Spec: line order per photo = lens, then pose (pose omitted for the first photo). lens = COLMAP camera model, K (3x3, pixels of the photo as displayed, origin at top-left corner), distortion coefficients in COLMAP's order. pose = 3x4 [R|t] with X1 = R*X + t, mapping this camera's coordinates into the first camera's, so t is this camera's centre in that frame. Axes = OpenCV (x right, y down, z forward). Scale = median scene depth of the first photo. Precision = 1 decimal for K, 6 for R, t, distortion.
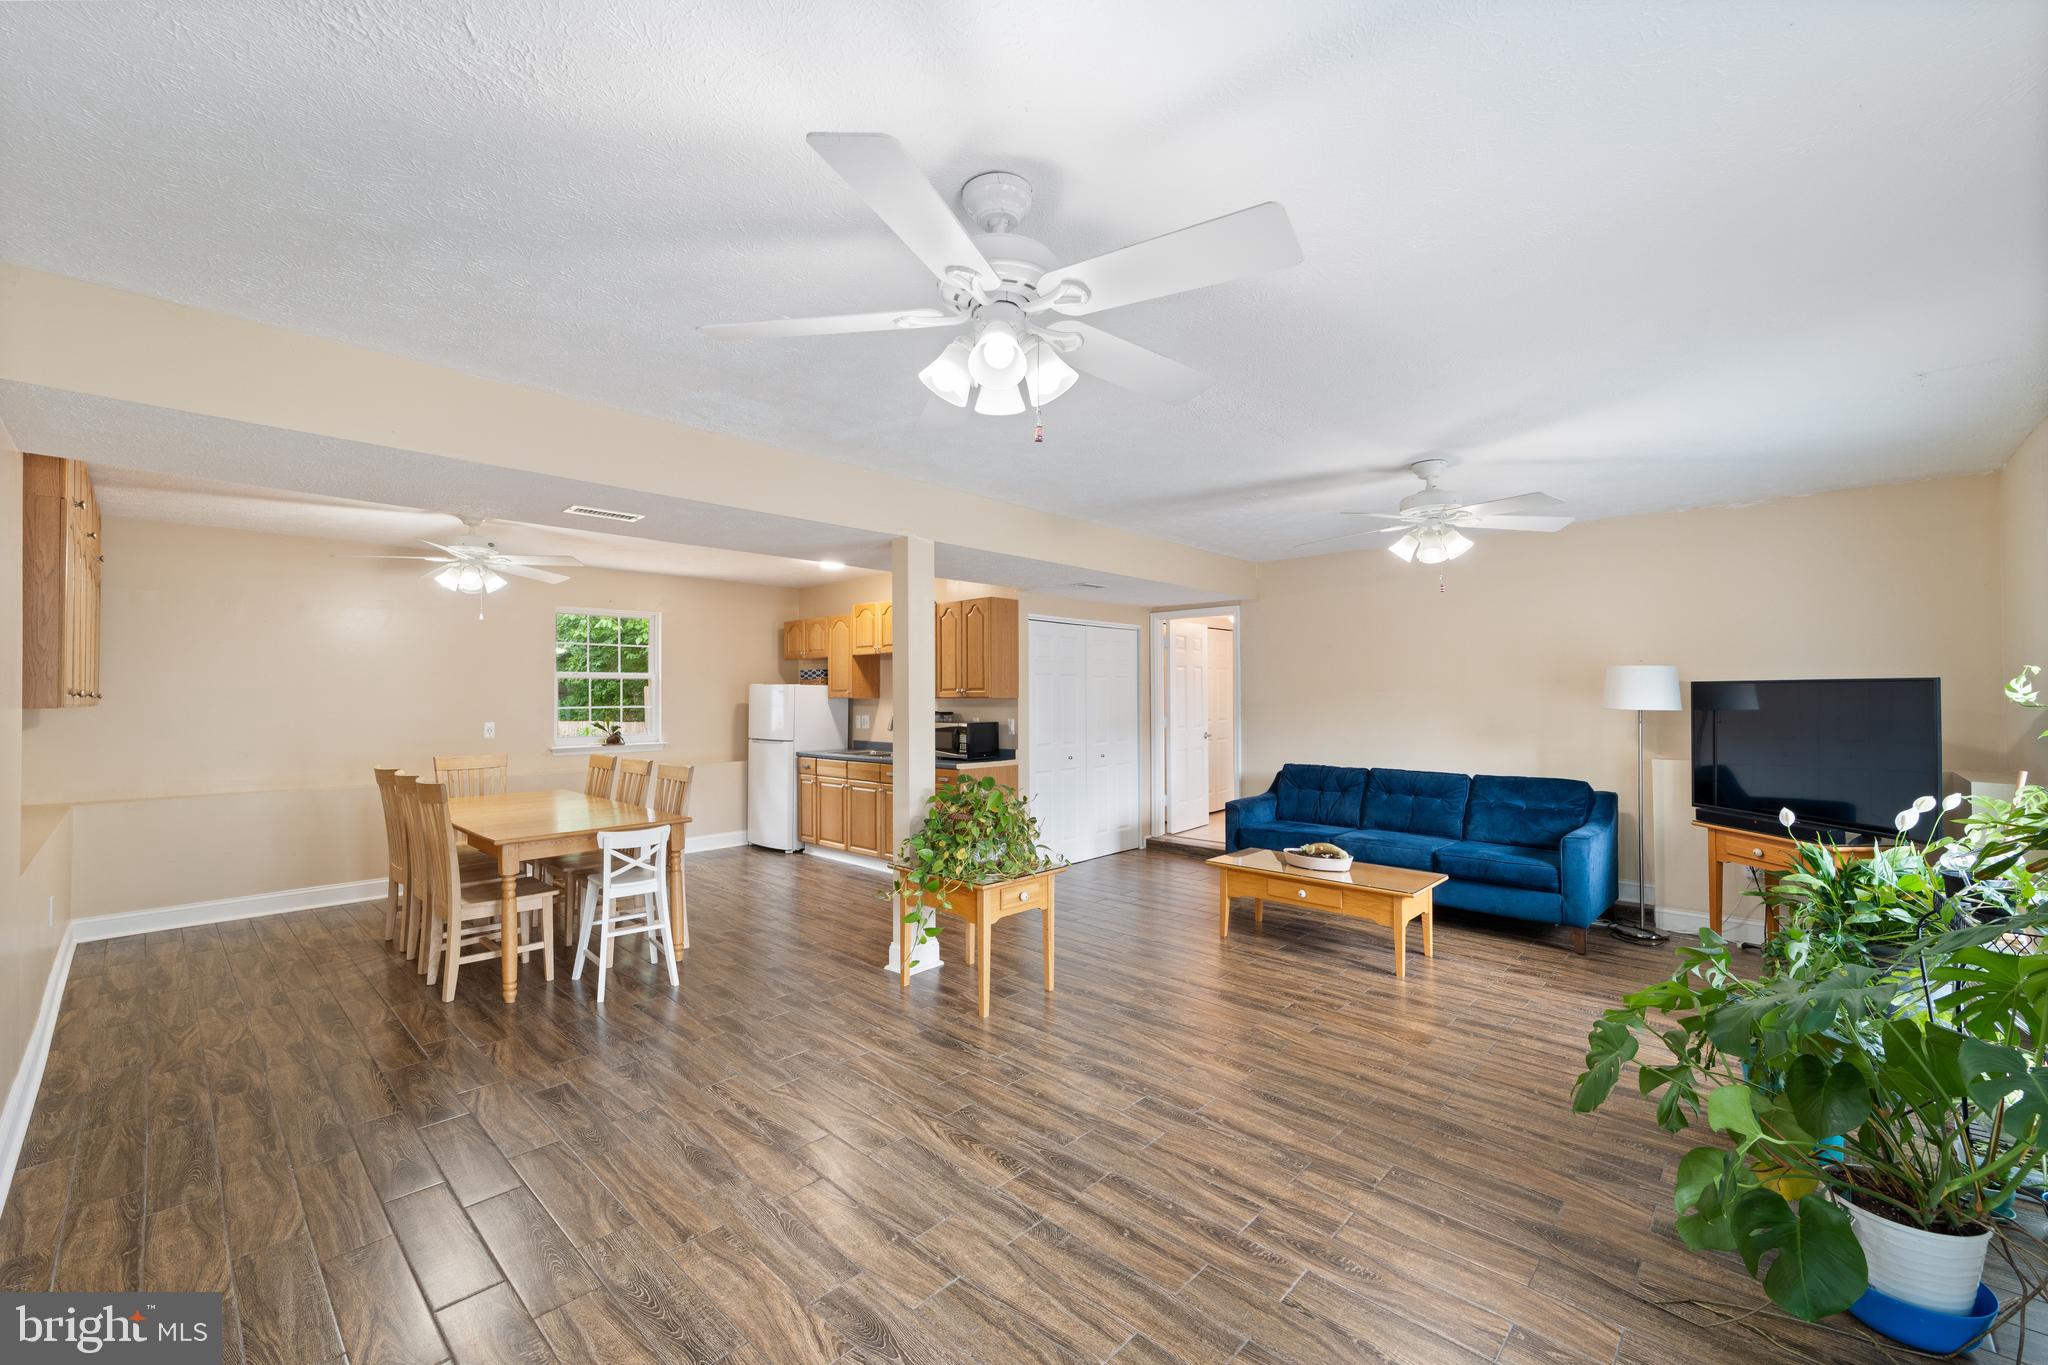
lens RADIAL K [[824.3, 0, 1033.6], [0, 824.3, 687.4], [0, 0, 1]] dist [0.000795, -0.001042]
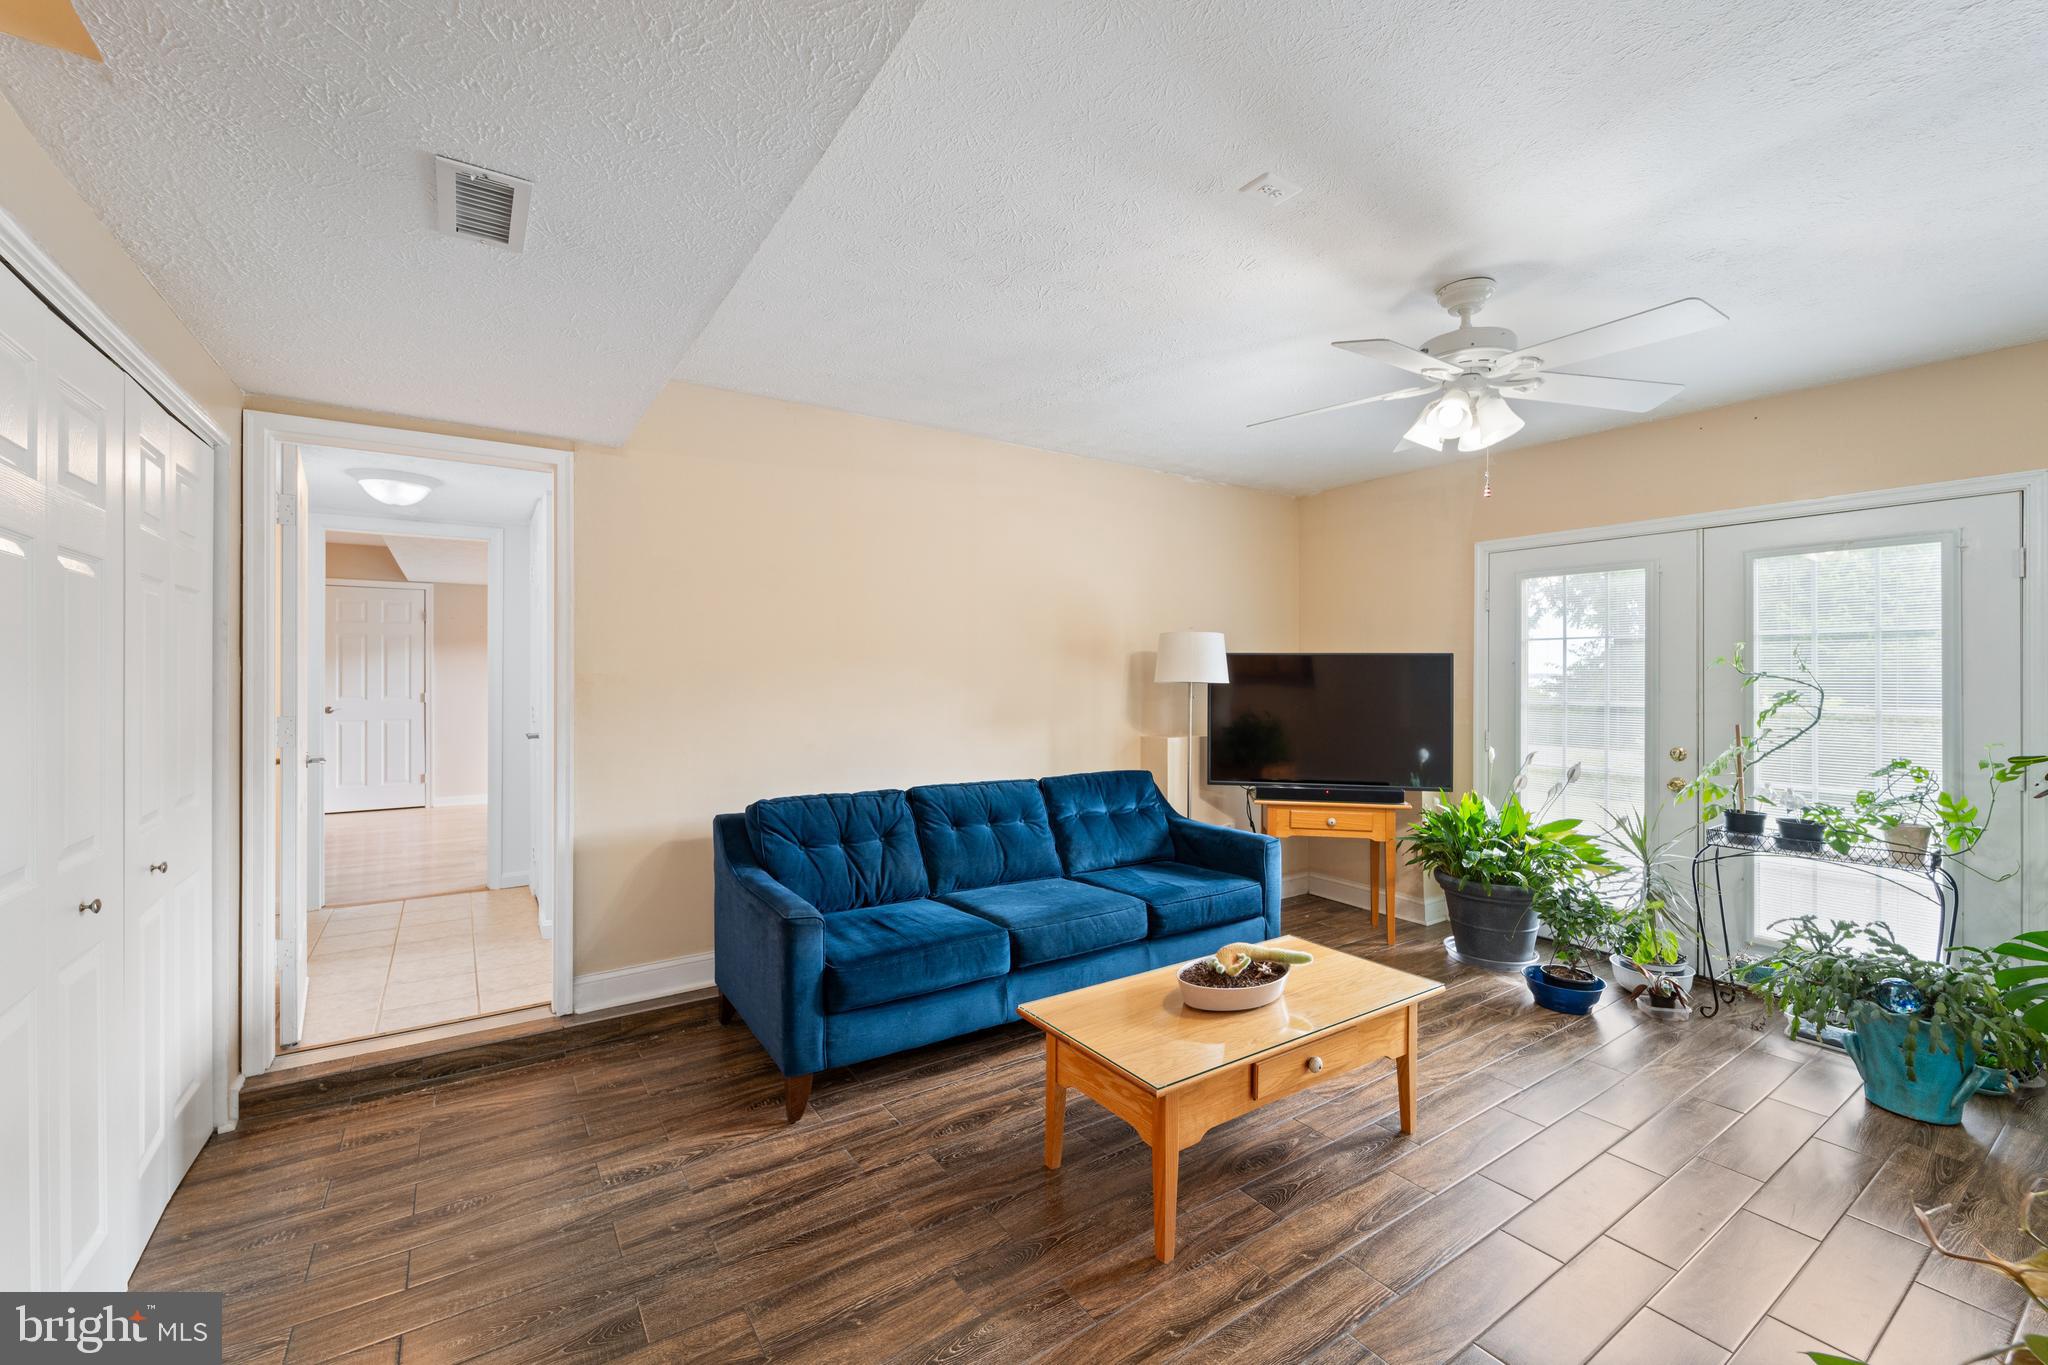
lens RADIAL K [[824.3, 0, 1009.9], [0, 824.3, 682.4], [0, 0, 1]] dist [0.000795, -0.001042]
pose [[0.235415, -0.002353, 0.971892, -0.114709], [-0.011865, 0.999916, 0.005295, 0.015969], [-0.971823, -0.012778, 0.235367, 0.661363]]
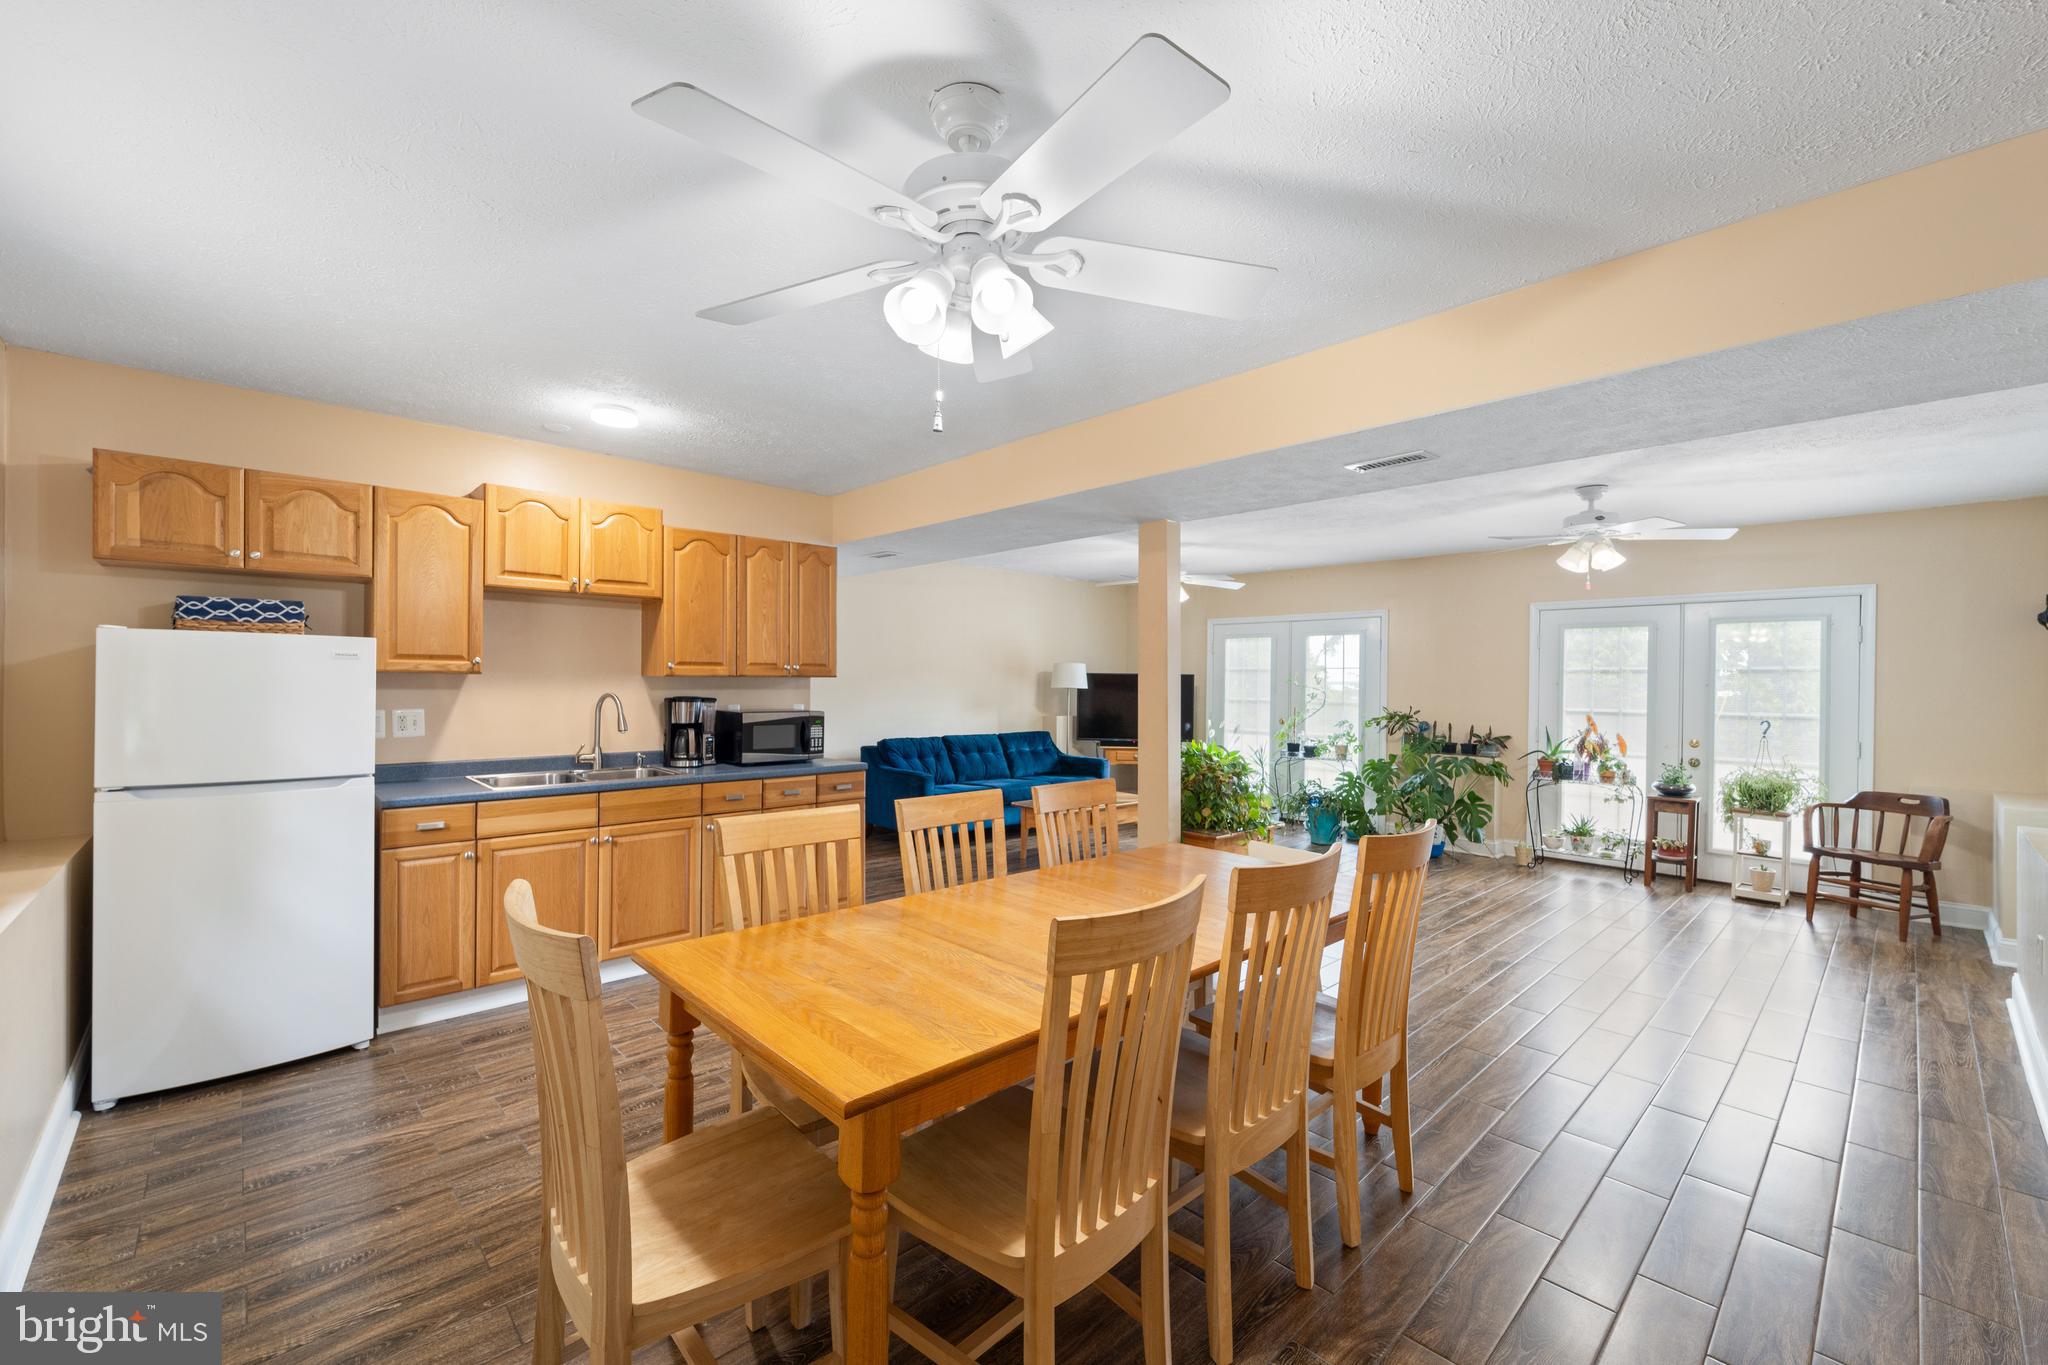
lens RADIAL K [[824.3, 0, 1023.7], [0, 824.3, 688.4], [0, 0, 1]] dist [0.000795, -0.001042]
pose [[0.066888, -0.003428, 0.997755, -0.697807], [-0.019833, 0.999792, 0.004765, 0.013447], [-0.997563, -0.020107, 0.066806, 0.659963]]
